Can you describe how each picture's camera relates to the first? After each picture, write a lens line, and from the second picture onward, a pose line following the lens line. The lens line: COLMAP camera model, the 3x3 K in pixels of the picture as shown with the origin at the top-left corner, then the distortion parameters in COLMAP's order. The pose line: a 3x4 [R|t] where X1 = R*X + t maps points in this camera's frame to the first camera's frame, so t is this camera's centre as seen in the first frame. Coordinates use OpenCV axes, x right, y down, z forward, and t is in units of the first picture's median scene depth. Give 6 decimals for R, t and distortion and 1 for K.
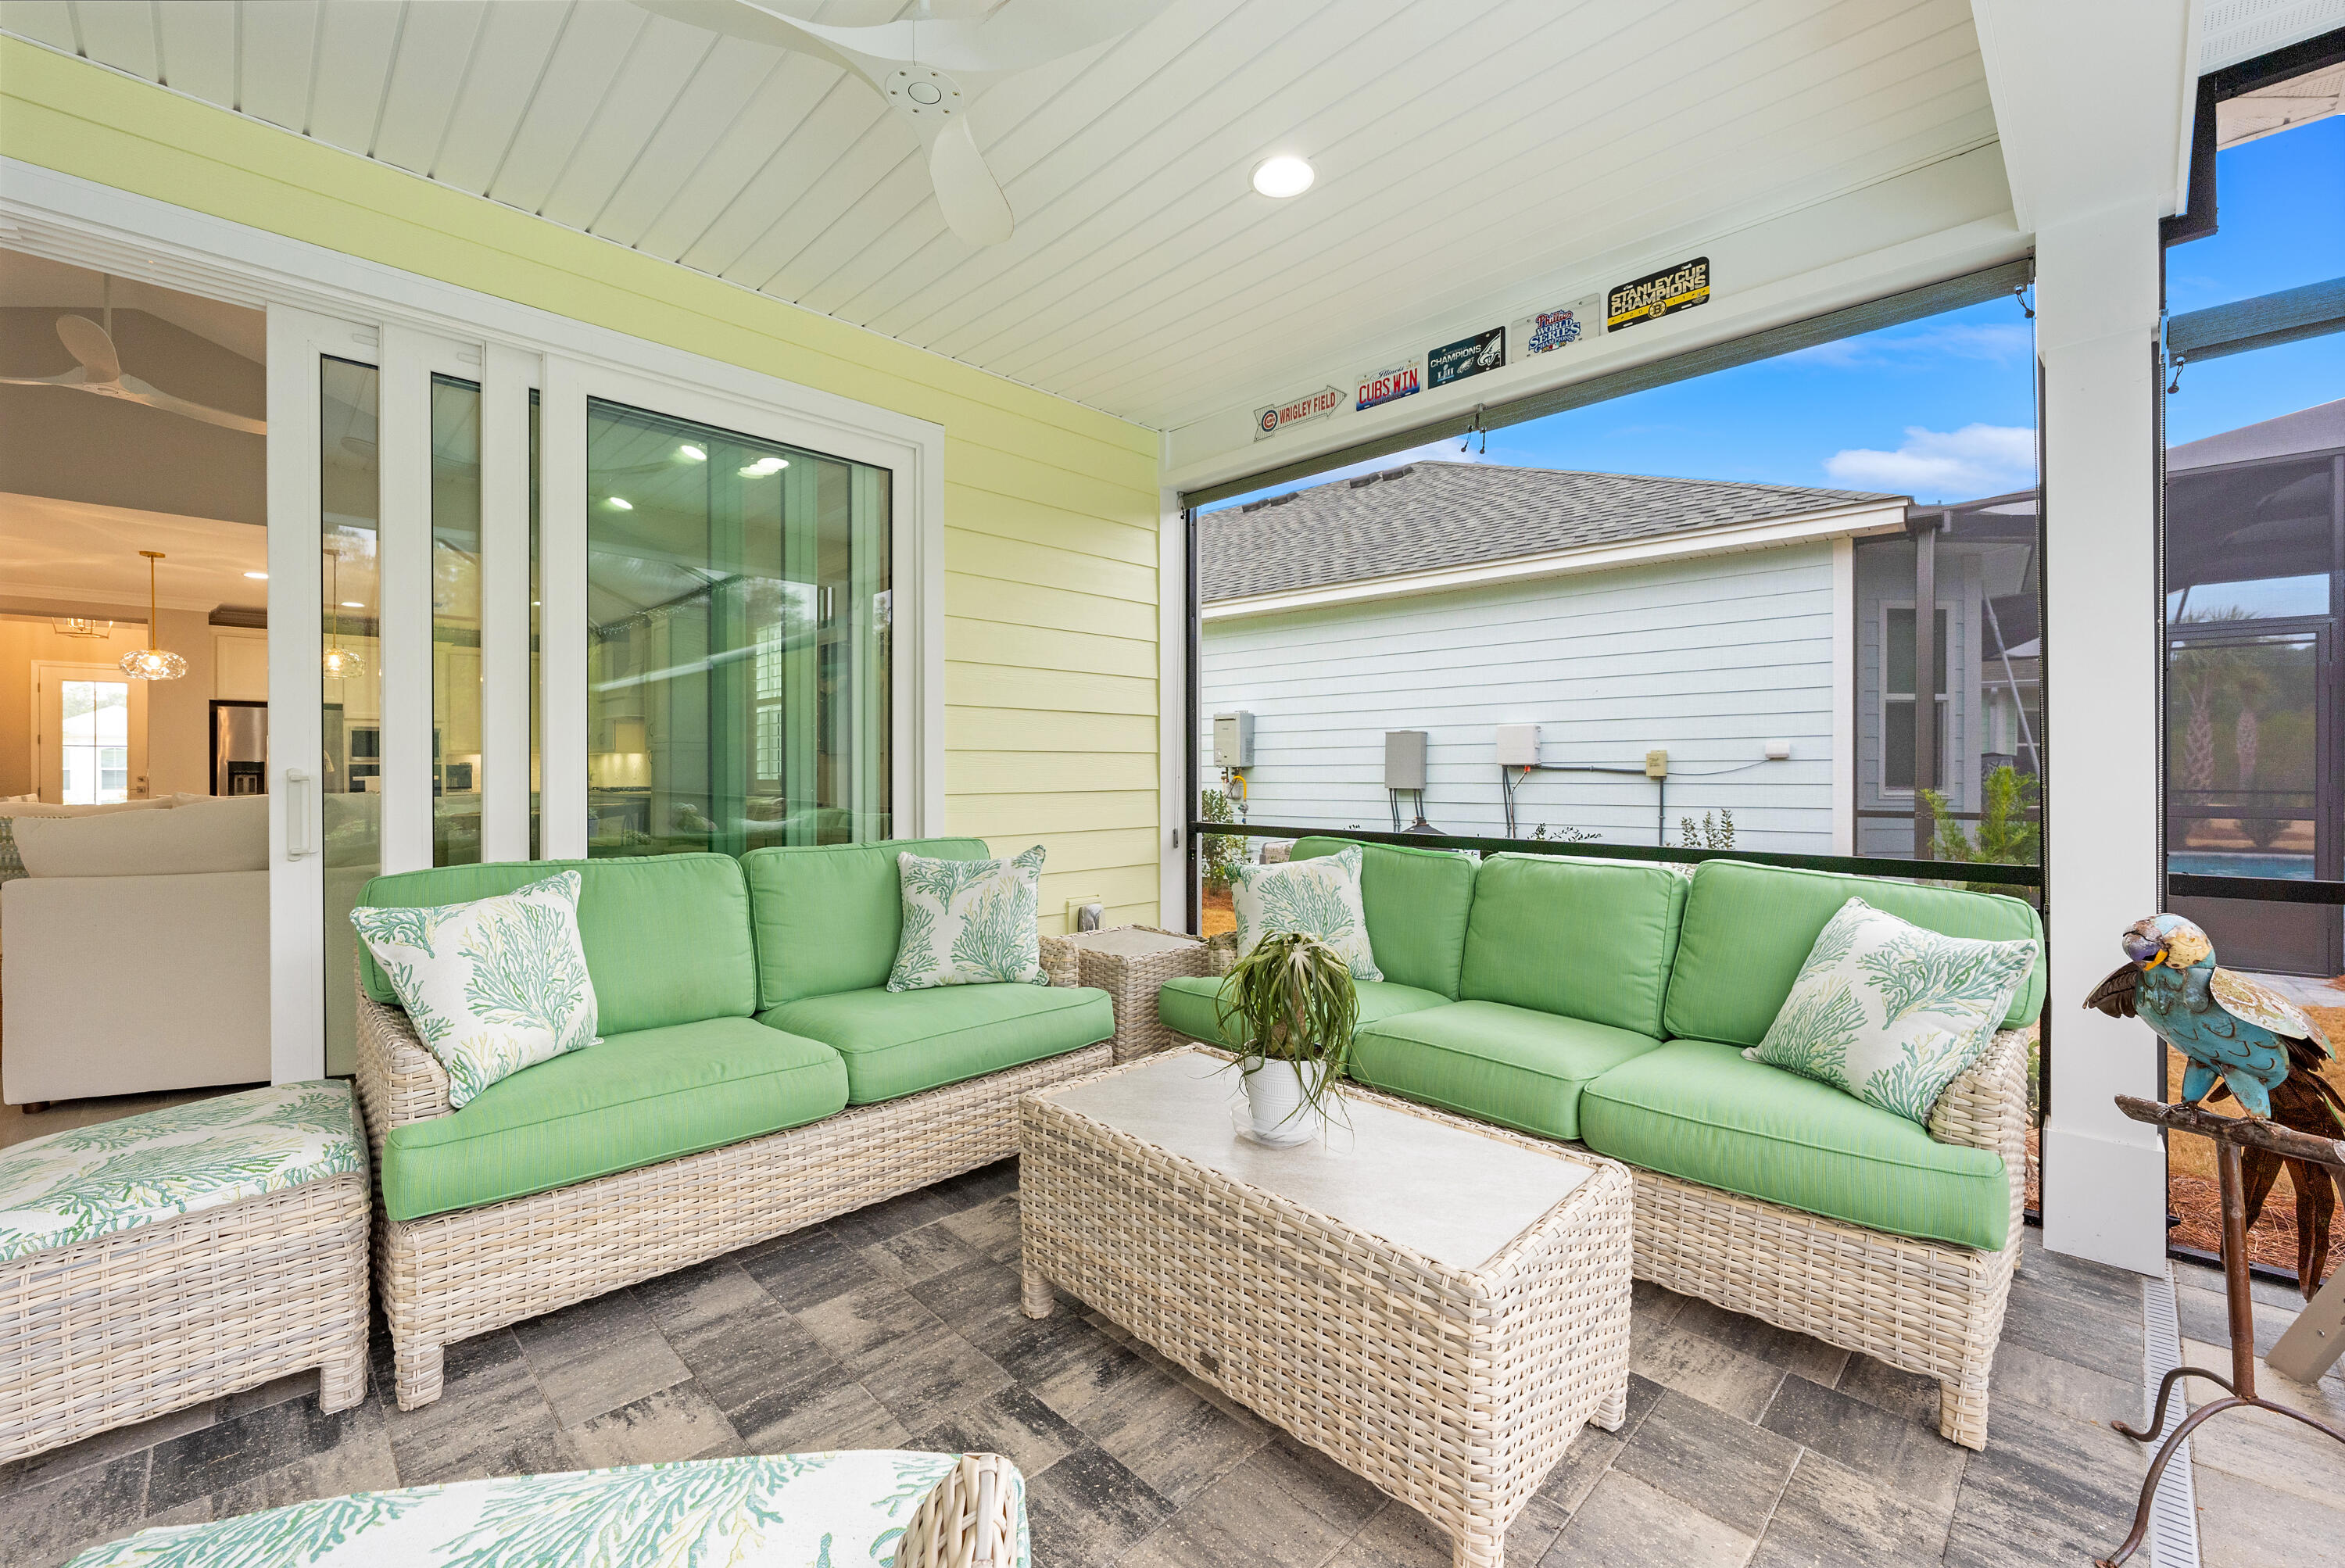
lens RADIAL K [[964.4, 0, 1151.3], [0, 964.4, 777.2], [0, 0, 1]] dist [-0.003705, -0.000359]
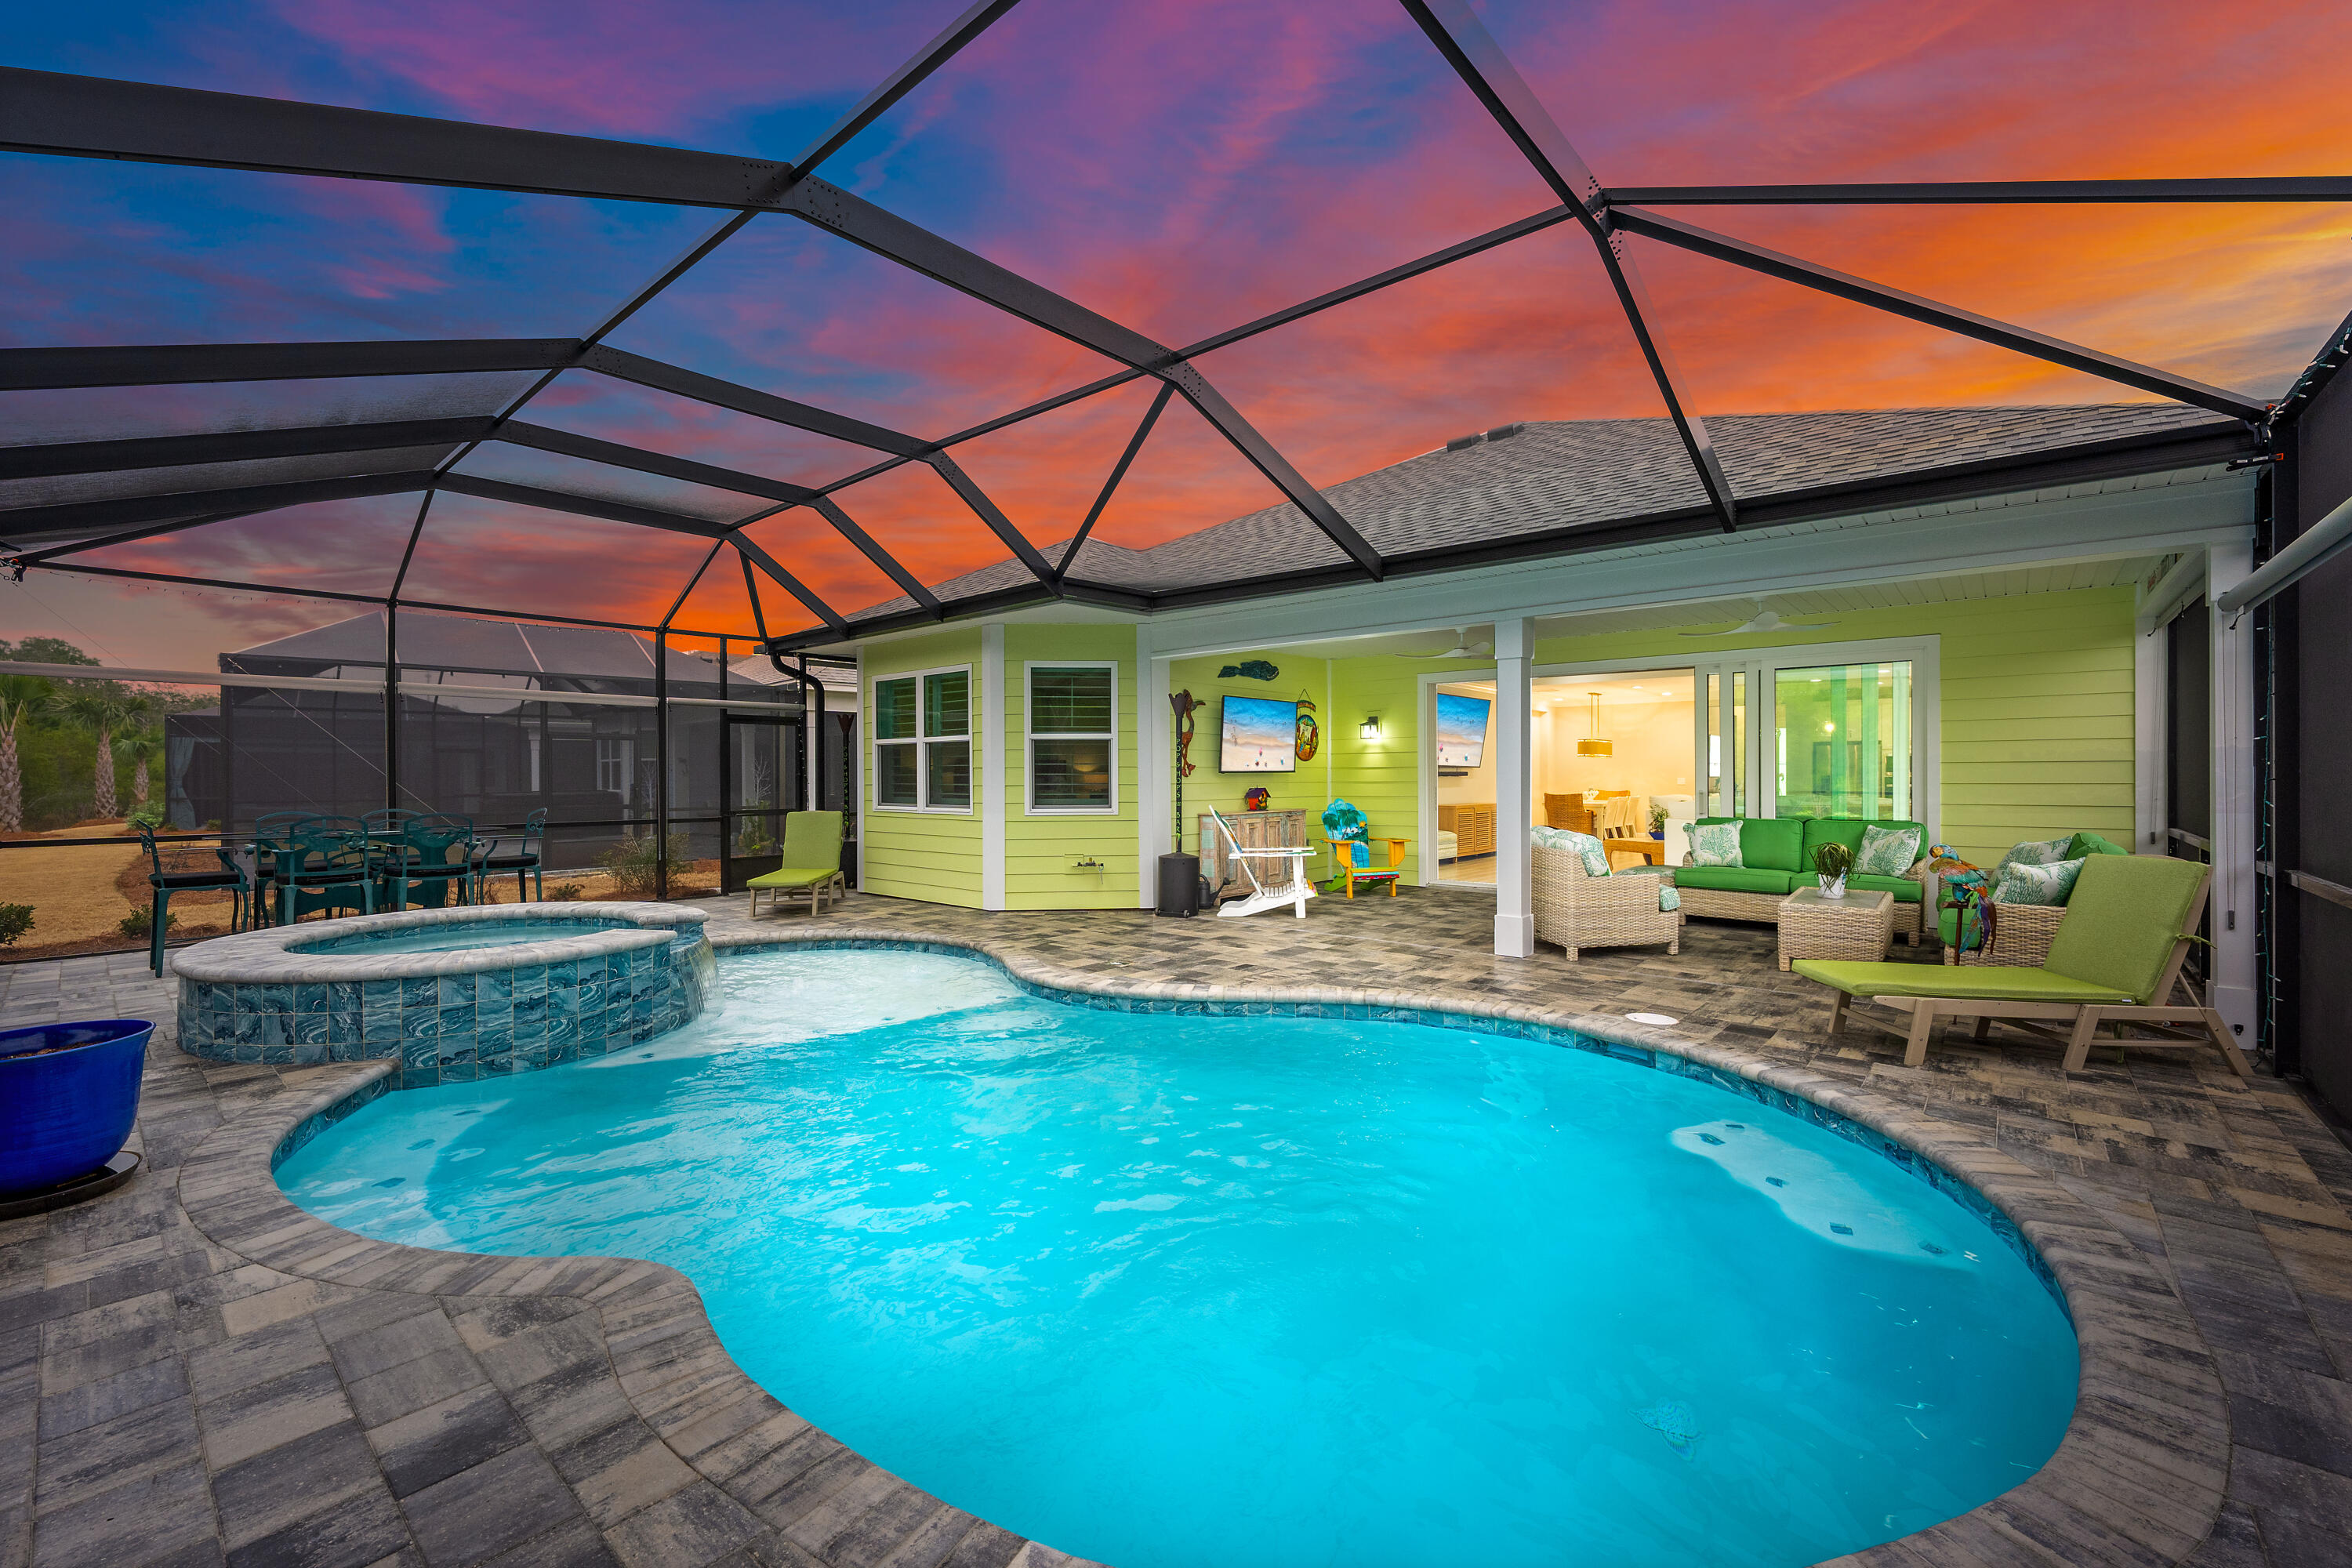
lens RADIAL K [[967.3, 0, 1206.2], [0, 967.3, 784.4], [0, 0, 1]] dist [-0.003705, -0.000359]
pose [[0.118583, 0.012599, -0.992864, 0.921745], [-0.002146, 0.999920, 0.012432, -0.026742], [0.992942, 0.000656, 0.118600, -0.475788]]
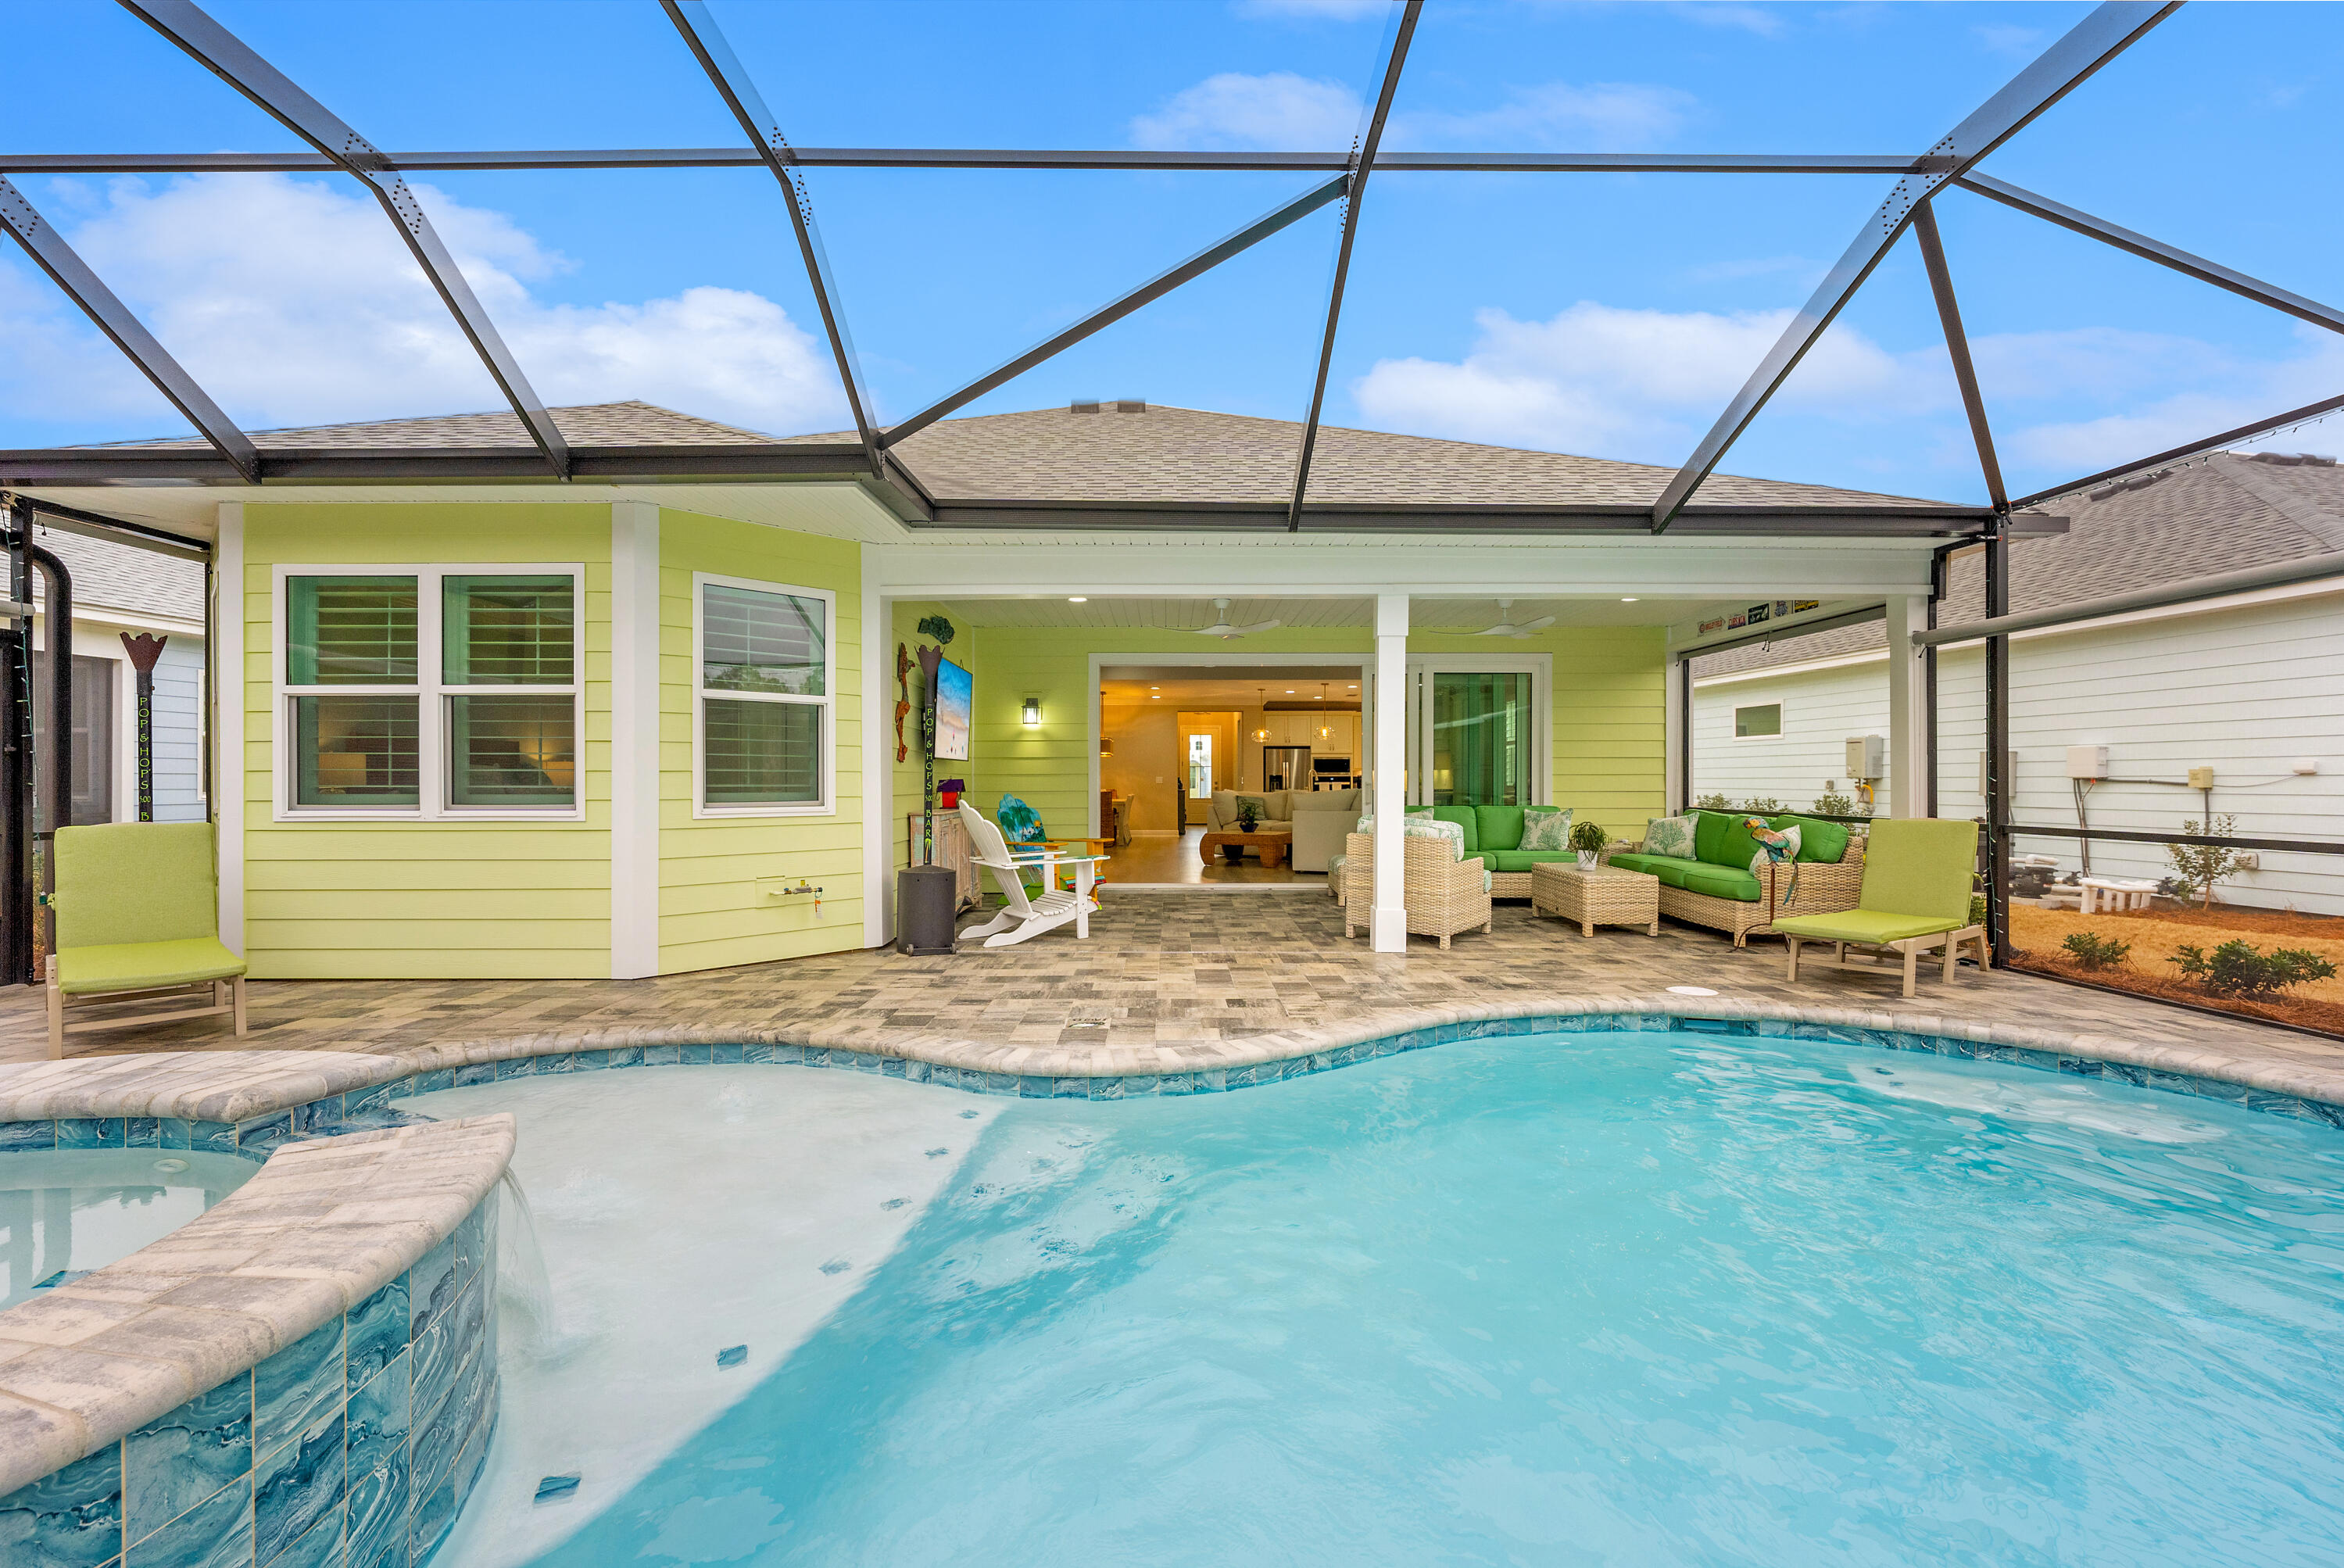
lens RADIAL K [[979.1, 0, 1186.8], [0, 979.1, 778.6], [0, 0, 1]] dist [-0.001131, -0.000731]
pose [[0.733330, 0.001850, -0.679870, 0.466997], [-0.005283, 0.999982, -0.002978, -0.002180], [0.679852, 0.005775, 0.733327, -0.882302]]
